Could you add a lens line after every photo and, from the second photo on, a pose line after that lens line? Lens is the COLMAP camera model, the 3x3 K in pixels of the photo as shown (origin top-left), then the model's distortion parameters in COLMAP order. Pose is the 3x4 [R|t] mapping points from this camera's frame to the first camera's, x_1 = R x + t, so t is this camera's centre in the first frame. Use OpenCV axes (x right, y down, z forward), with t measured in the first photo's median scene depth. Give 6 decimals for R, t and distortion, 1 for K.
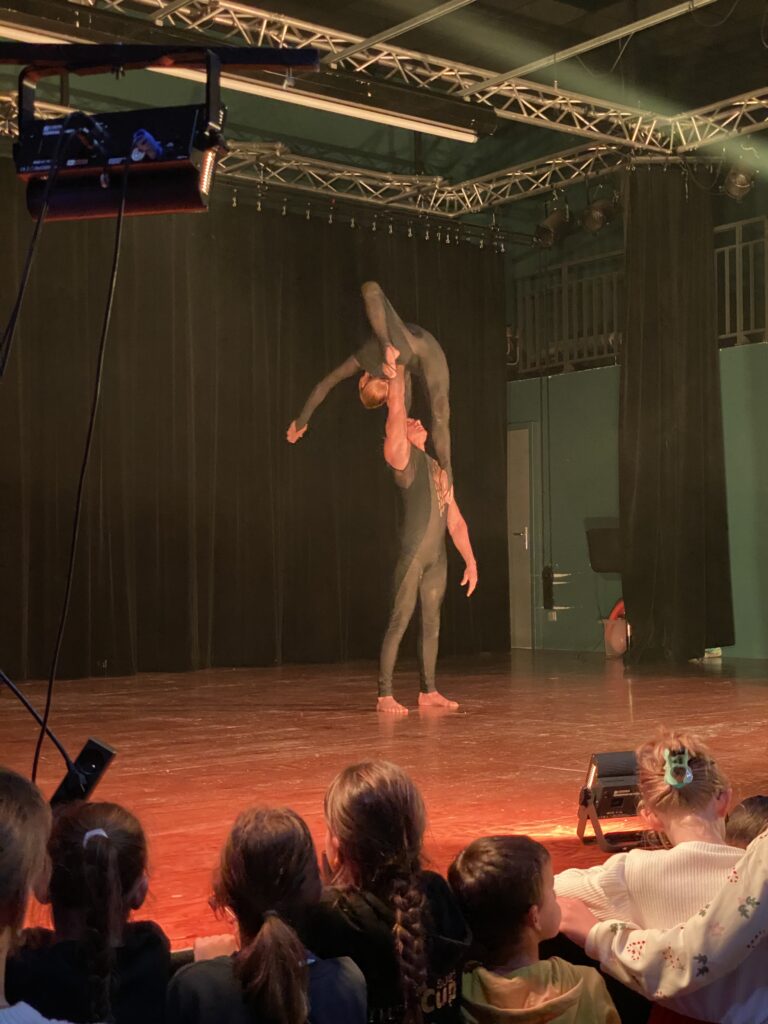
lens RADIAL K [[1554.9, 0, 388.9], [0, 1554.9, 527.3], [0, 0, 1]] dist [0.144841, -0.155066]
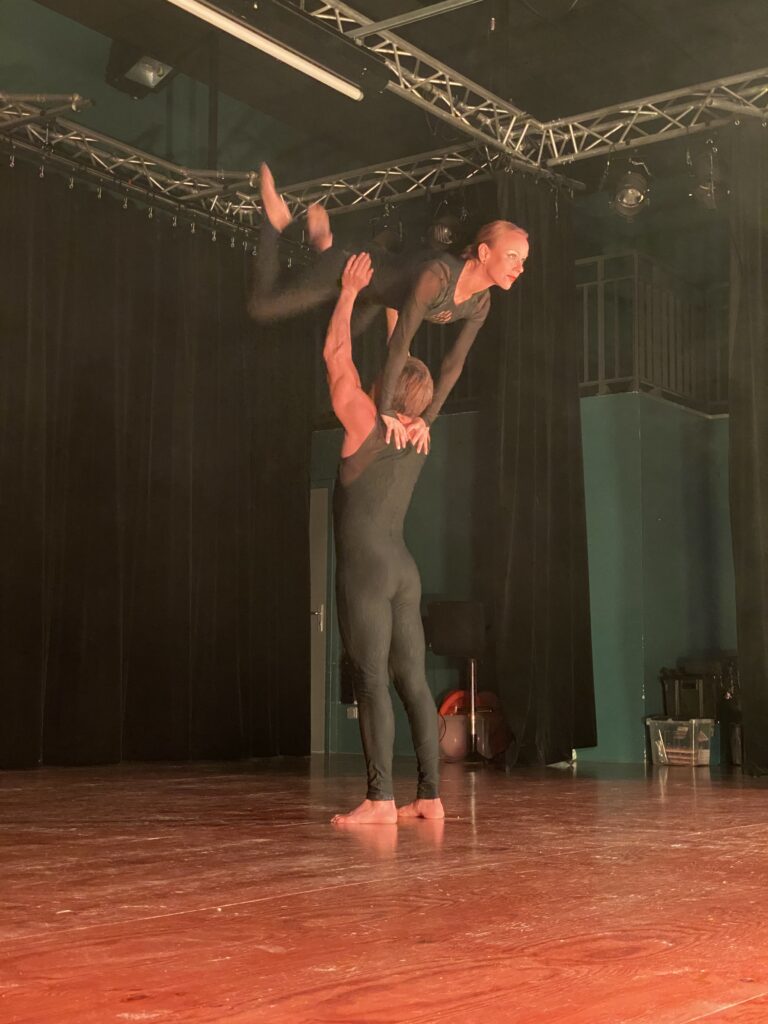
lens RADIAL K [[1544.4, 0, 405.5], [0, 1544.4, 493.0], [0, 0, 1]] dist [0.188991, -0.517360]
pose [[0.962995, 0.053193, 0.264216, -0.103444], [-0.025645, 0.993967, -0.106640, 0.031610], [-0.268295, 0.095918, 0.958550, 0.213911]]
